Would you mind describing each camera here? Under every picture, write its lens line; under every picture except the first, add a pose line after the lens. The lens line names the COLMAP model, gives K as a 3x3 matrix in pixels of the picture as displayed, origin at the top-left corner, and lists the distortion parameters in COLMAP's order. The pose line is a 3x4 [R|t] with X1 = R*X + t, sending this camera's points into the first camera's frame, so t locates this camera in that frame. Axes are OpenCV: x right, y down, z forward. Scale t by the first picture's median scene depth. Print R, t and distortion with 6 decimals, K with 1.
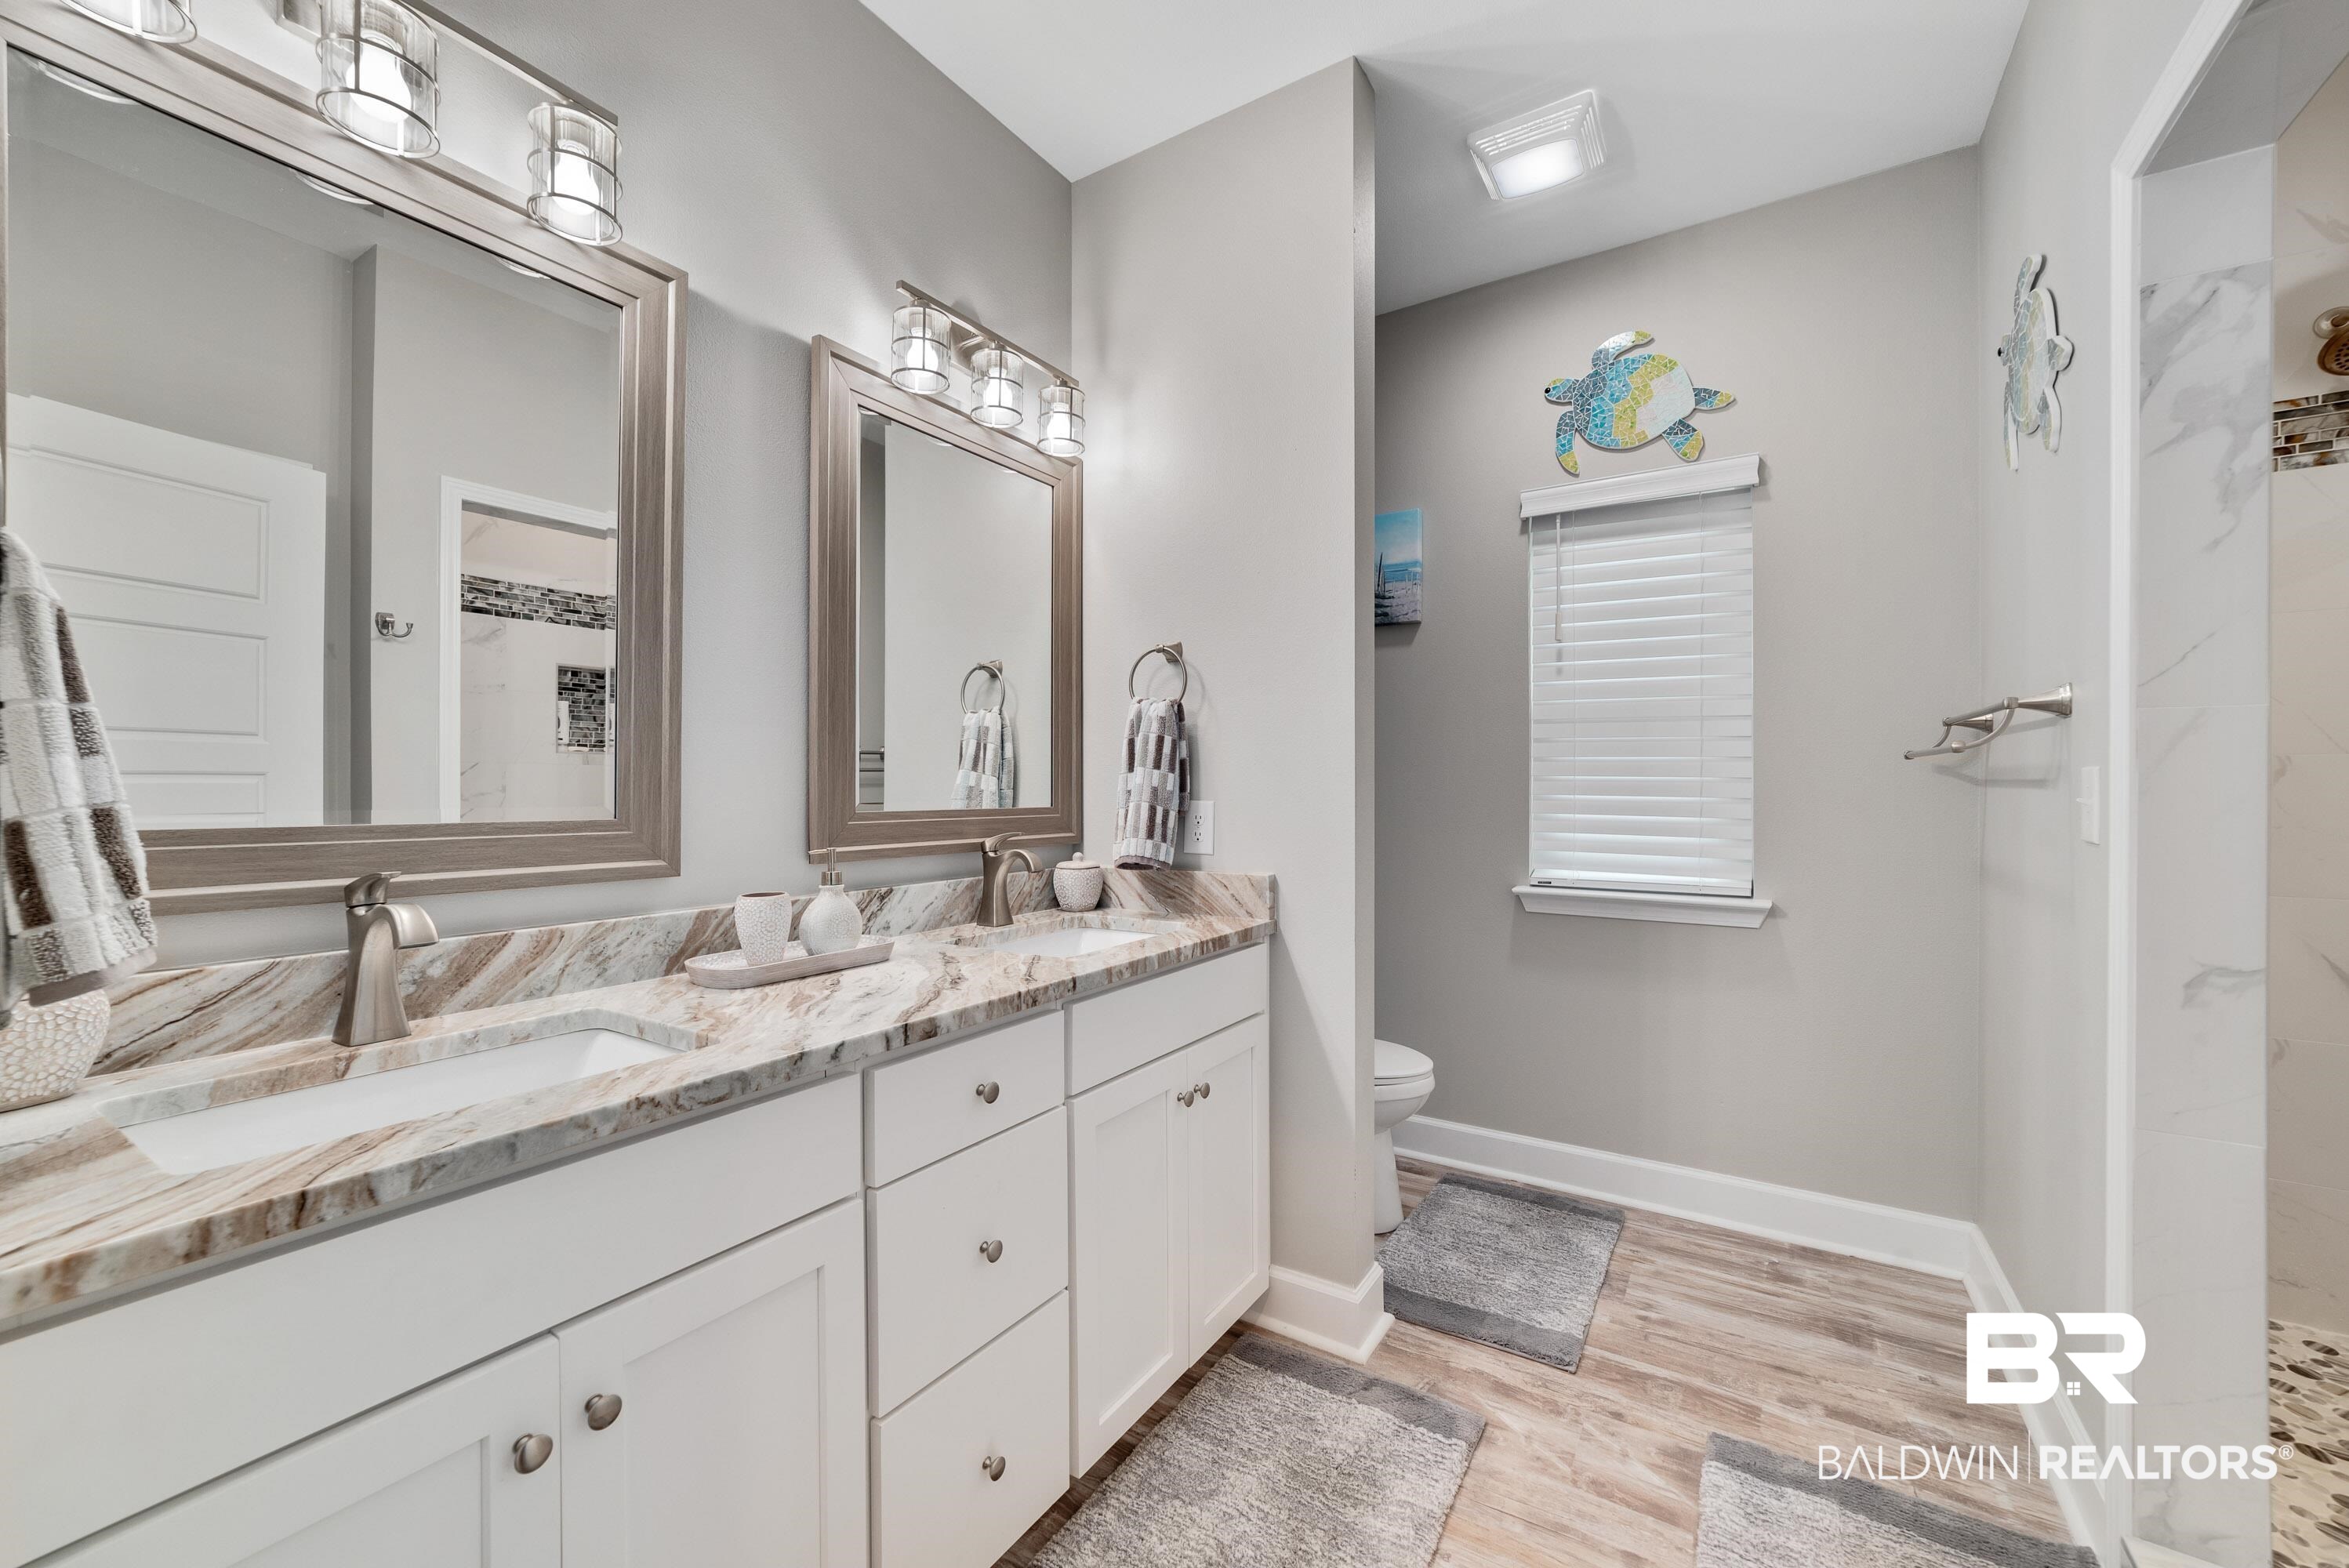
lens RADIAL K [[907.5, 0, 1177.2], [0, 907.5, 786.4], [0, 0, 1]] dist [-0.017608, 0.006840]
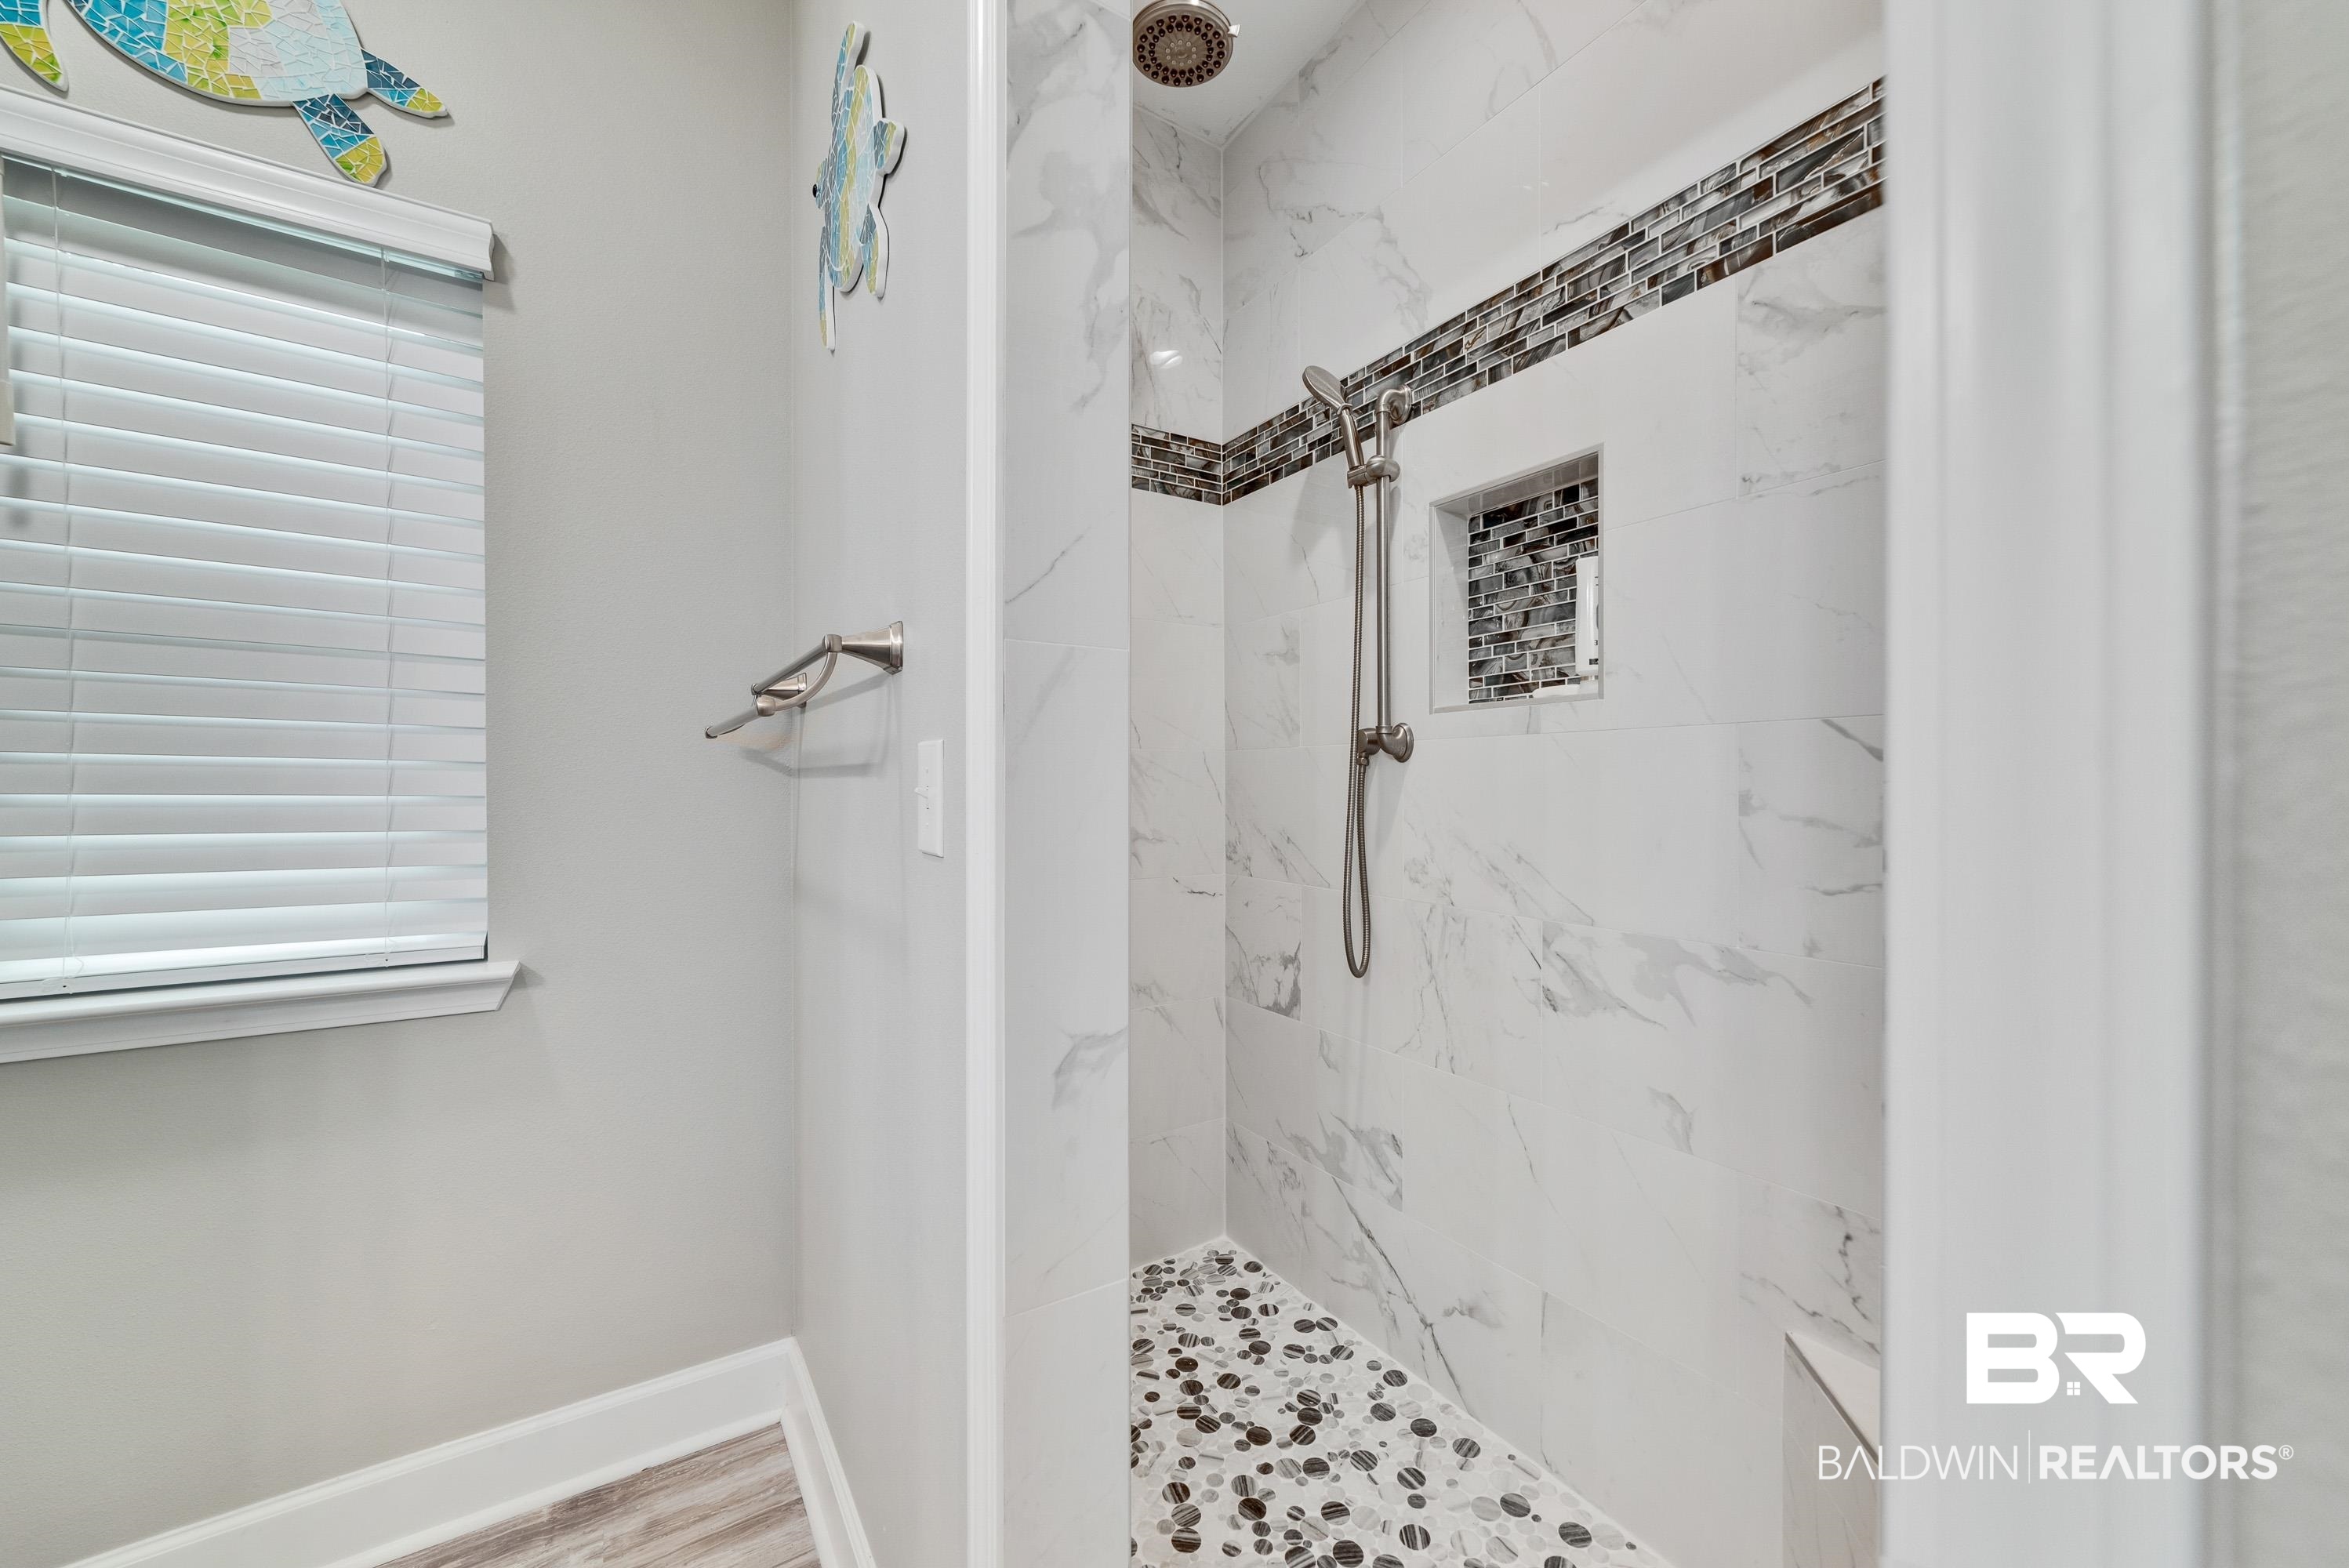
lens RADIAL K [[907.5, 0, 1192.8], [0, 907.5, 791.2], [0, 0, 1]] dist [-0.017608, 0.006840]
pose [[0.410870, -0.006554, 0.911671, 0.334715], [0.002393, 0.999978, 0.006111, 0.008315], [-0.911691, -0.000329, 0.410876, 0.377525]]
